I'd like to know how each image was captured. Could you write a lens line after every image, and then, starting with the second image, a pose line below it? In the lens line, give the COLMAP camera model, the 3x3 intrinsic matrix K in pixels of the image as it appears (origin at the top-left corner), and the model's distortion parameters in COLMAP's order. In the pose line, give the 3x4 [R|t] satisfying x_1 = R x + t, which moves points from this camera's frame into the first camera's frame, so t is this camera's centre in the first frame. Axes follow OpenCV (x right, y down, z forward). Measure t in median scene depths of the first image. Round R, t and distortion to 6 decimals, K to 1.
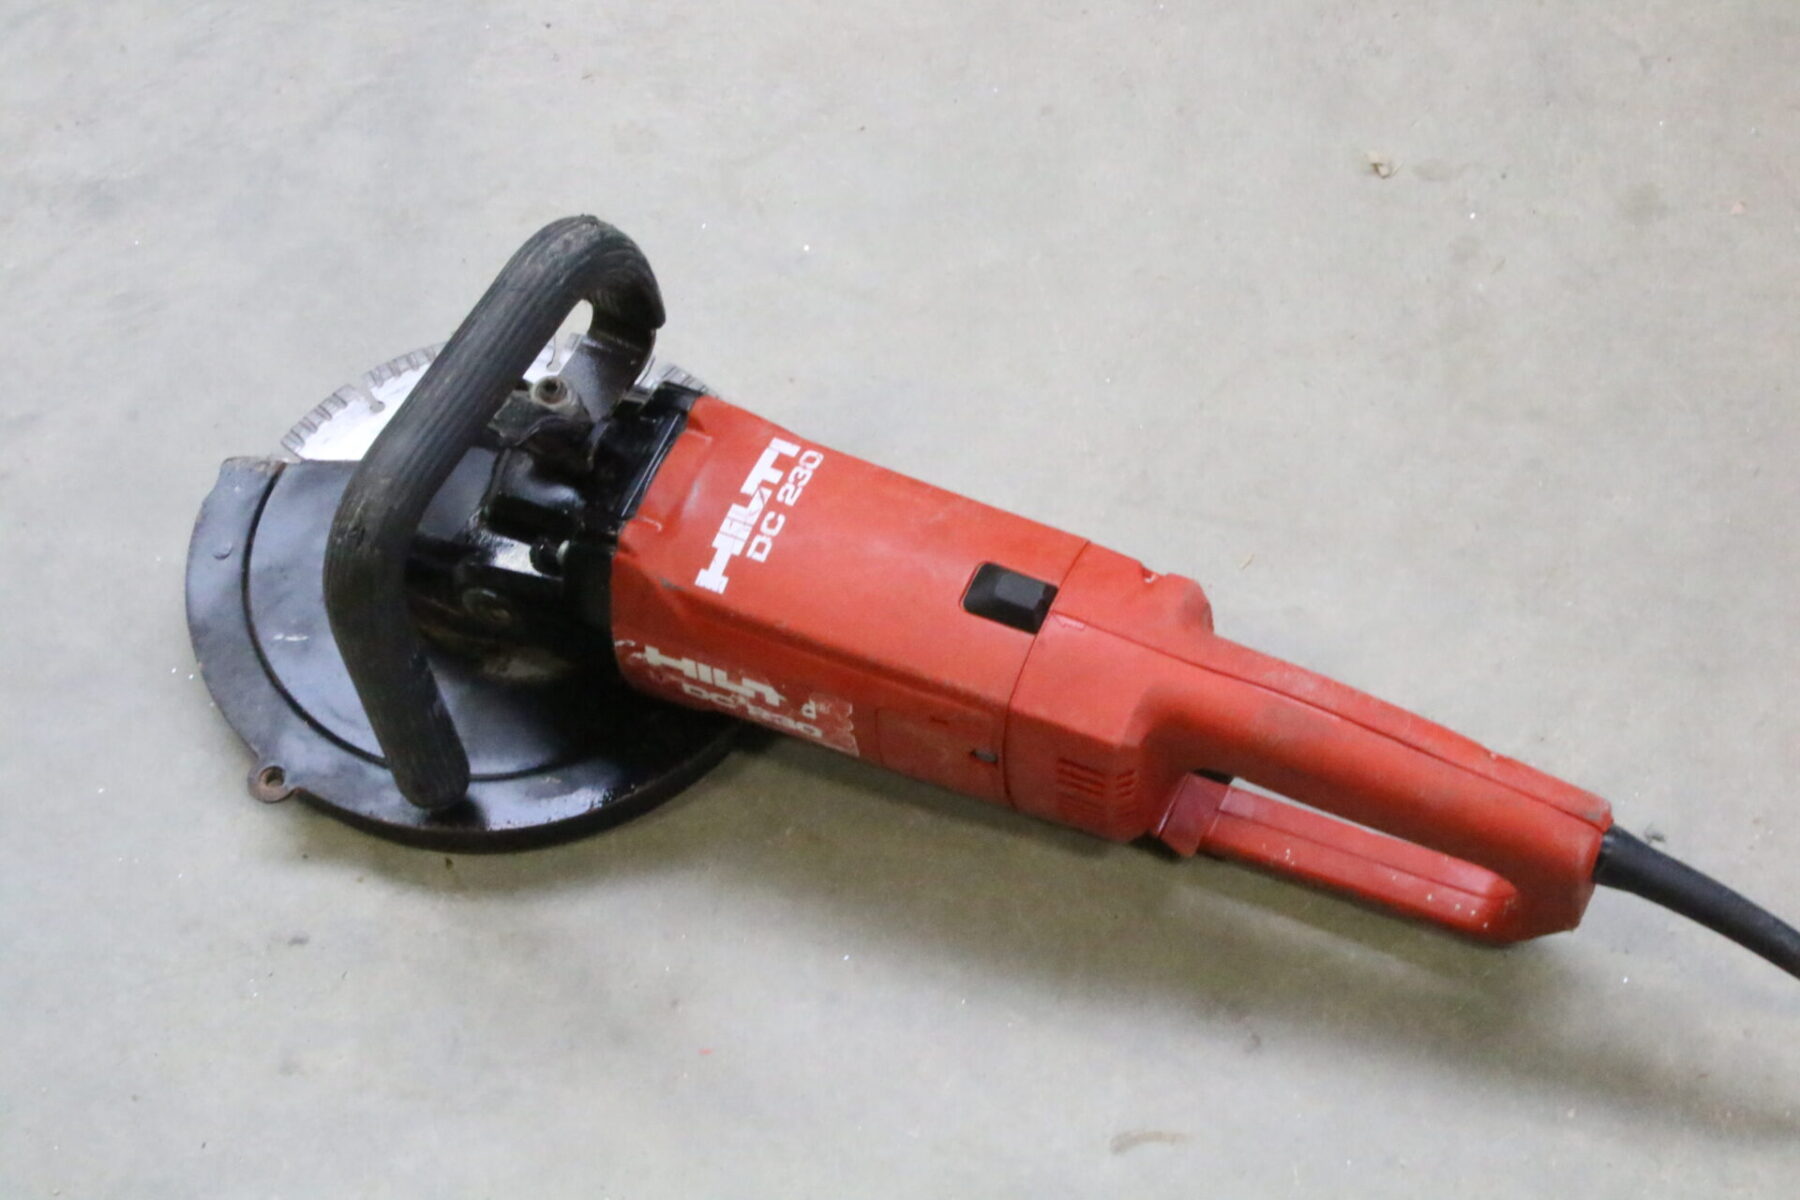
lens RADIAL K [[4074.8, 0, 900.0], [0, 4074.8, 600.0], [0, 0, 1]] dist [0.067315, 0.114830]
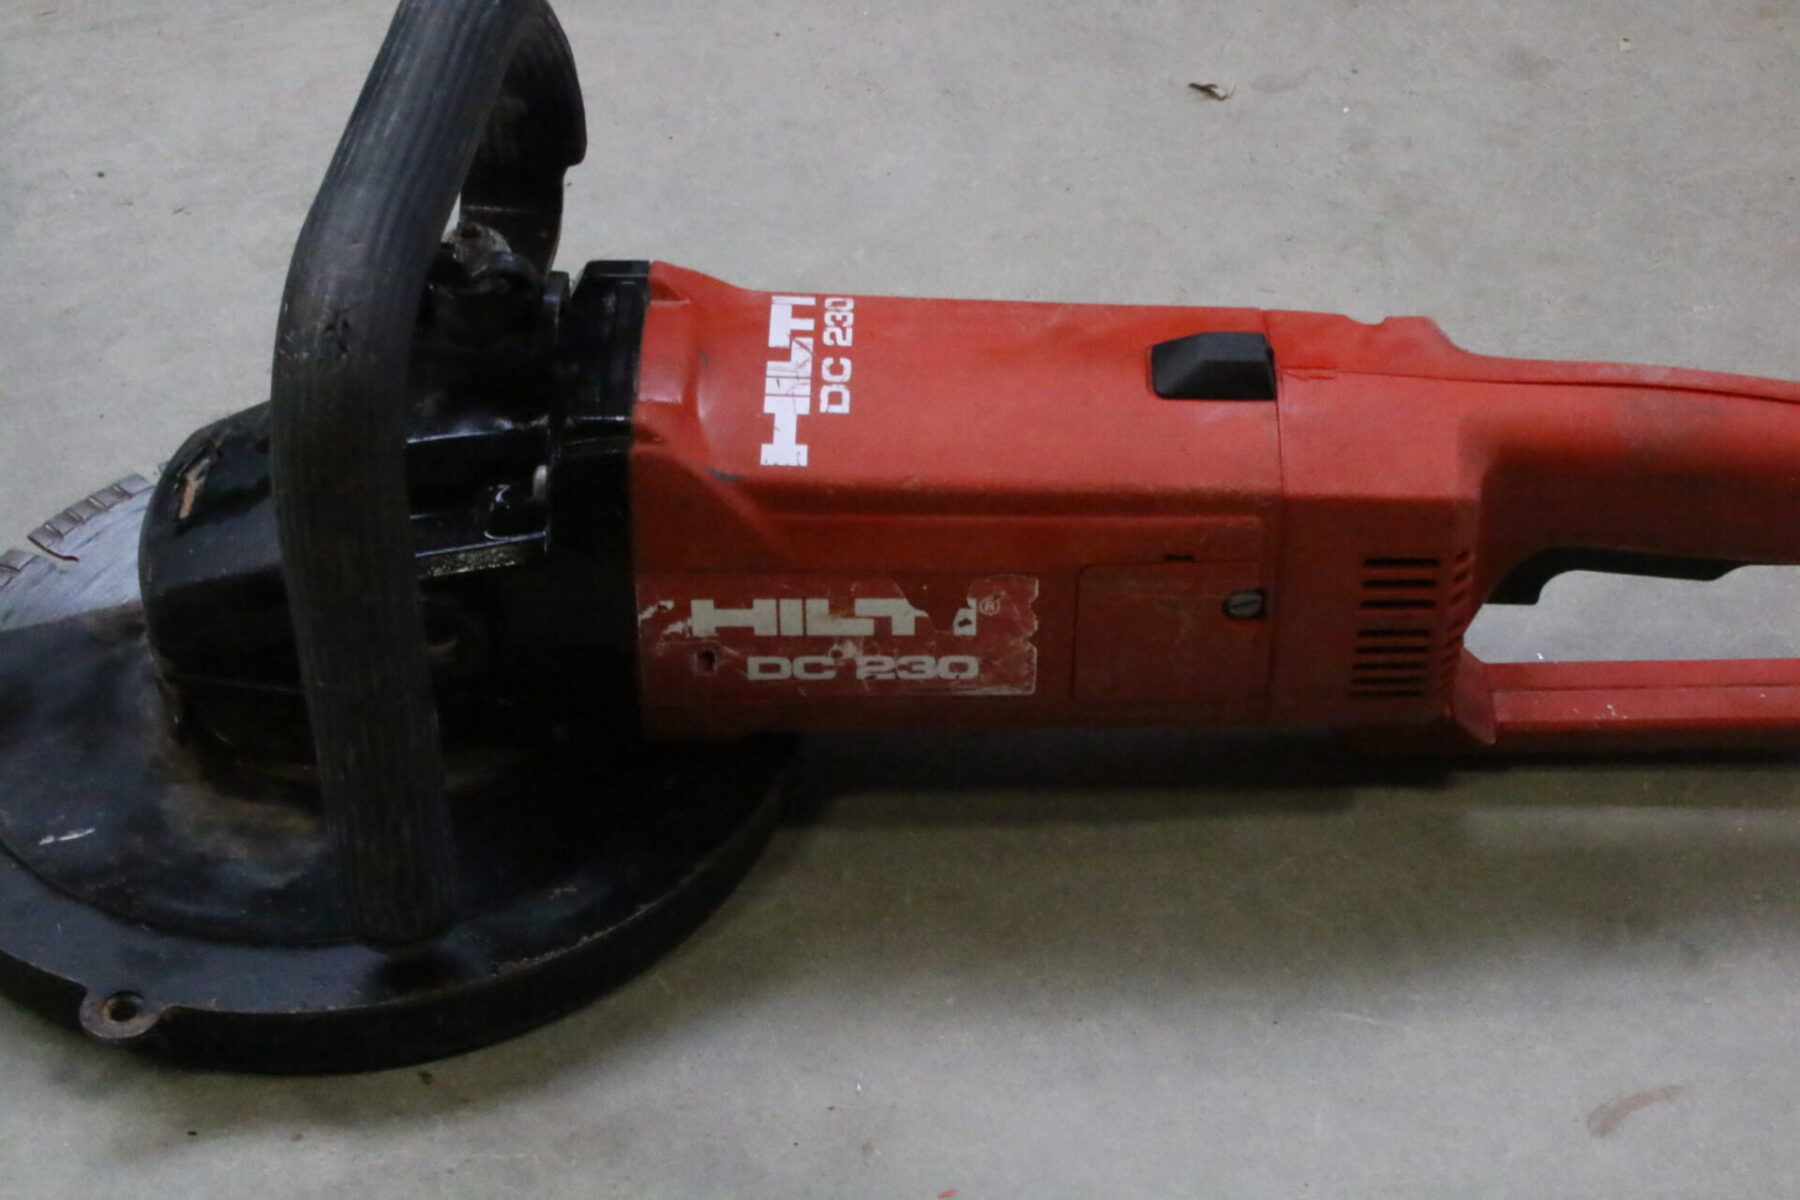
lens RADIAL K [[3482.5, 0, 900.0], [0, 3482.5, 600.0], [0, 0, 1]] dist [0.016353, 0.244130]
pose [[0.913368, -0.199675, 0.354808, -0.231344], [0.302283, 0.916377, -0.262447, 0.168697], [-0.272733, 0.346963, 0.897348, 0.493230]]
